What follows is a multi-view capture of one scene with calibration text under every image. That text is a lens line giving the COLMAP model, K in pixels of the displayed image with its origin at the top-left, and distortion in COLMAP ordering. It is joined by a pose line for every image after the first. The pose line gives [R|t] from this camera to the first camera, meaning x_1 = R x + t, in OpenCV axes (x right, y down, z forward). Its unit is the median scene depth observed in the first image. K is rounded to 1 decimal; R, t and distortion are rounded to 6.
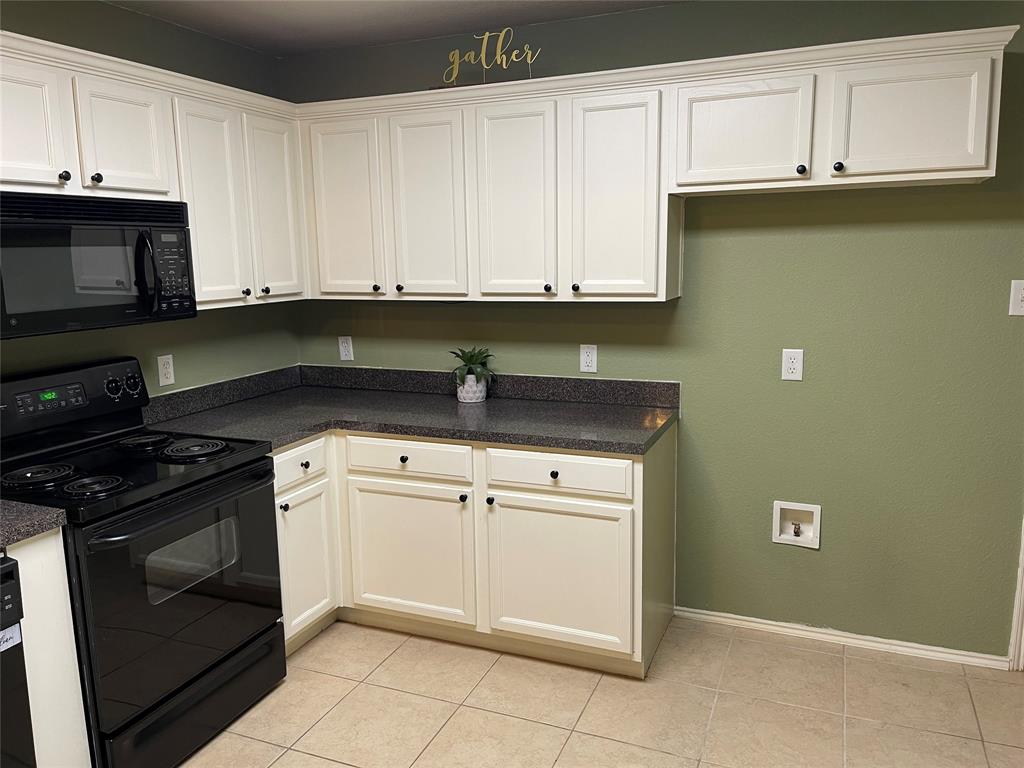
lens RADIAL K [[785.0, 0, 511.1], [0, 785.0, 391.3], [0, 0, 1]] dist [0.035333, -0.042065]
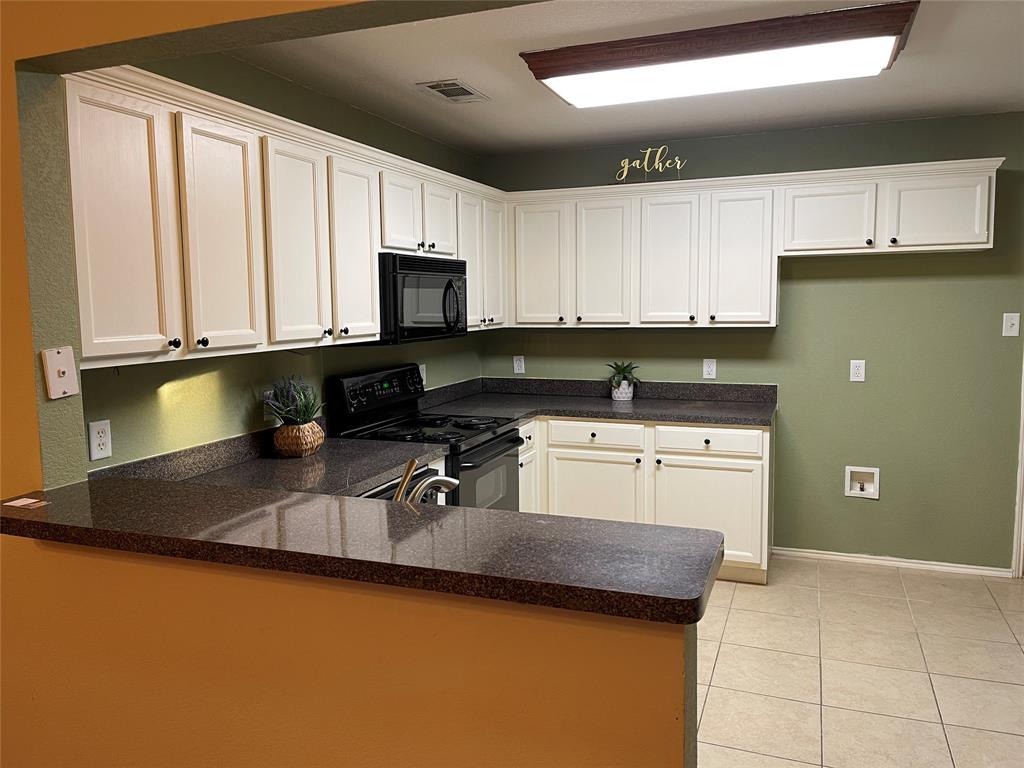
lens RADIAL K [[785.0, 0, 511.3], [0, 785.0, 384.2], [0, 0, 1]] dist [0.035333, -0.042065]
pose [[0.999661, 0.002871, 0.025885, -0.331223], [-0.001098, 0.997666, -0.068272, 0.093302], [-0.026021, 0.068220, 0.997331, -0.452997]]
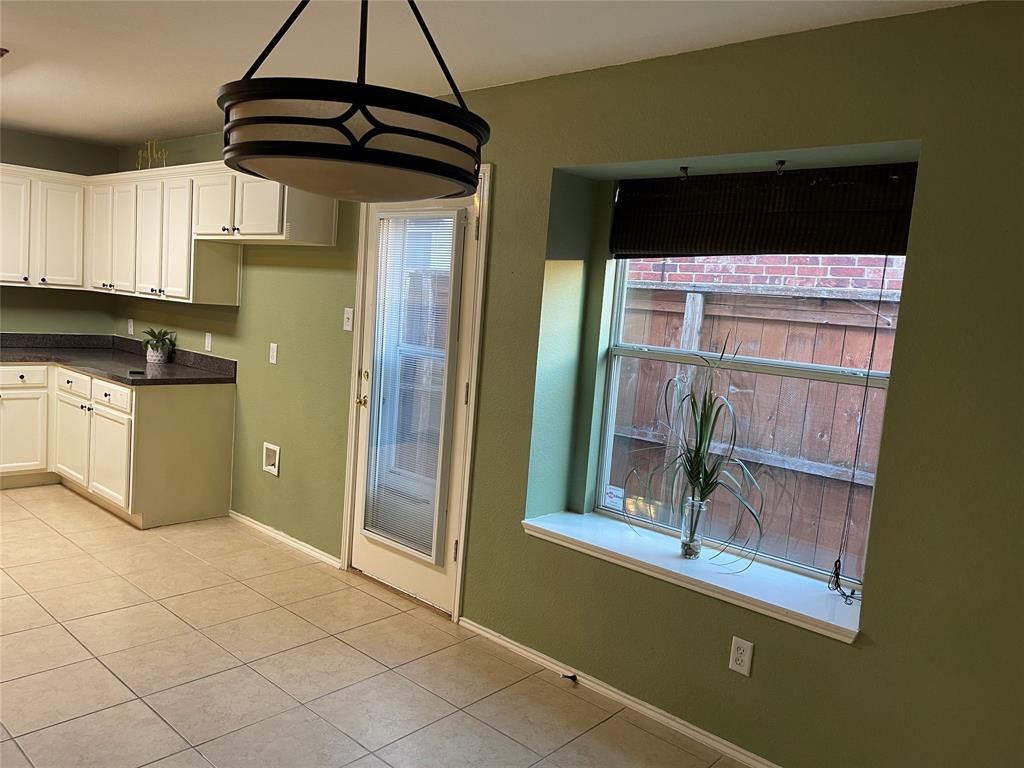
lens RADIAL K [[785.0, 0, 515.6], [0, 785.0, 387.0], [0, 0, 1]] dist [0.035333, -0.042065]
pose [[0.941149, 0.126635, -0.313371, 1.330536], [-0.150414, 0.987212, -0.052800, 0.042659], [0.302677, 0.096828, 0.948162, -0.333284]]
